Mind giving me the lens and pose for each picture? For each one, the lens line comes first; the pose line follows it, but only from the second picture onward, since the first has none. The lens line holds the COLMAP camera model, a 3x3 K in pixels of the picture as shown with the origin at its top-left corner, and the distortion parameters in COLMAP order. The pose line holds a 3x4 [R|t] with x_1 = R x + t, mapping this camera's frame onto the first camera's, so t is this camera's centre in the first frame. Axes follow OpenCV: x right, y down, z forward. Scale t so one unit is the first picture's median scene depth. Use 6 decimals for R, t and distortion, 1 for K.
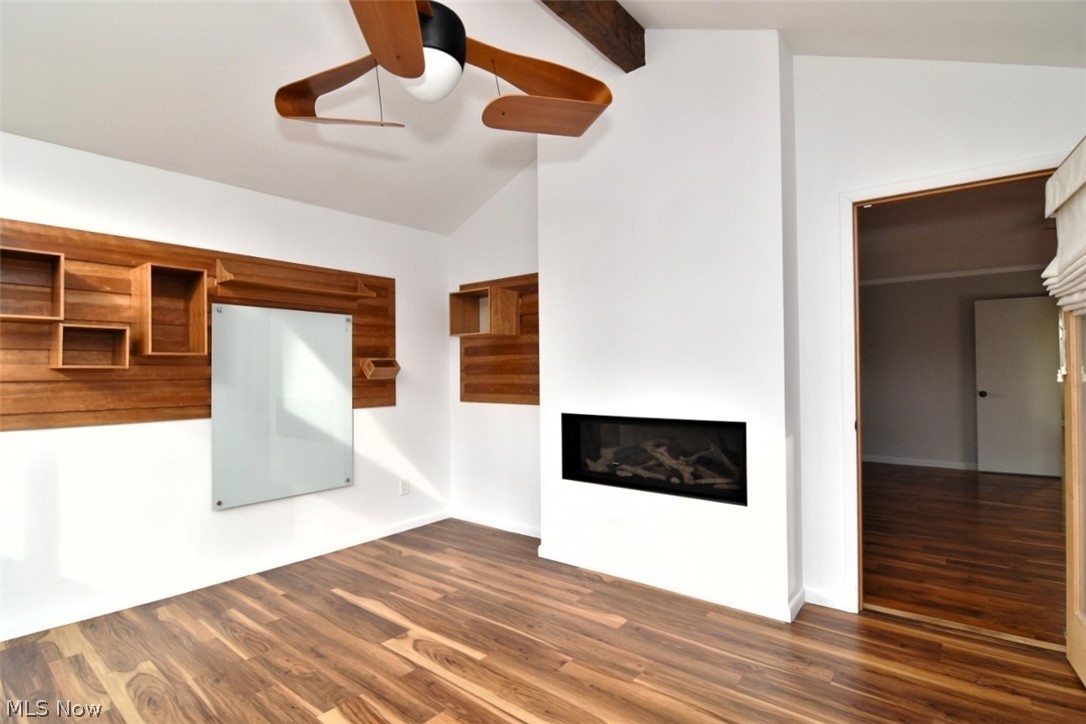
lens RADIAL K [[530.7, 0, 540.0], [0, 530.7, 363.0], [0, 0, 1]] dist [-0.009545, -0.001388]
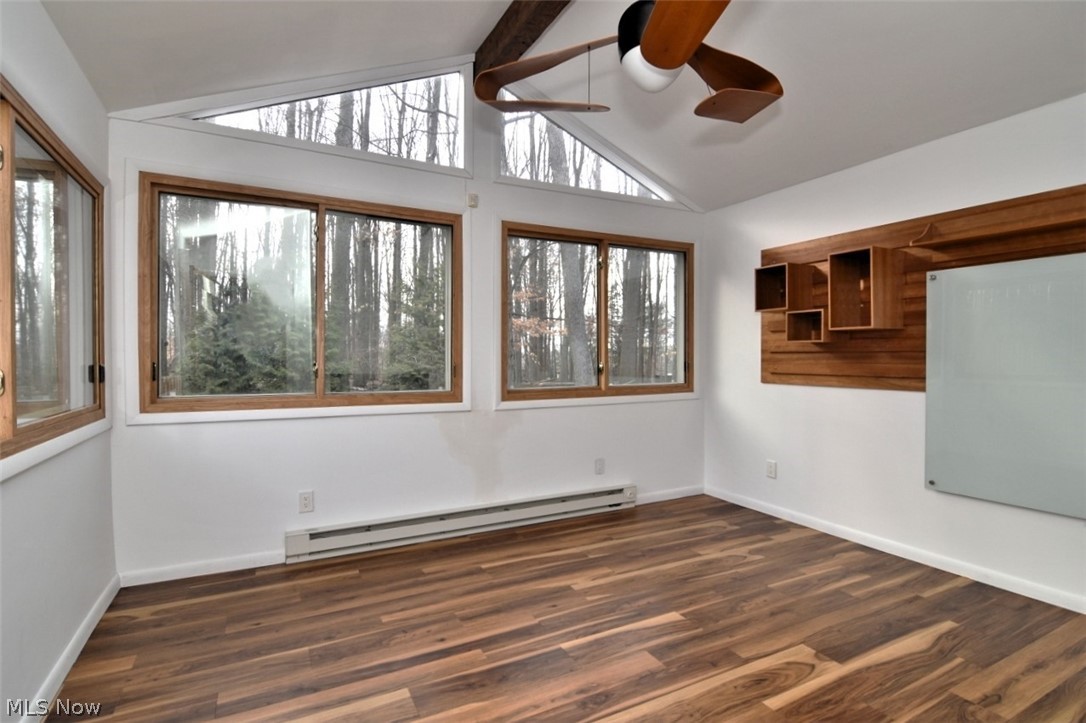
lens RADIAL K [[530.7, 0, 540.0], [0, 530.7, 362.5], [0, 0, 1]] dist [-0.009545, -0.001388]
pose [[-0.385544, 0.018806, -0.922498, 0.634708], [0.021137, 0.999710, 0.011547, 0.030368], [0.922448, -0.015047, -0.385829, 0.867452]]
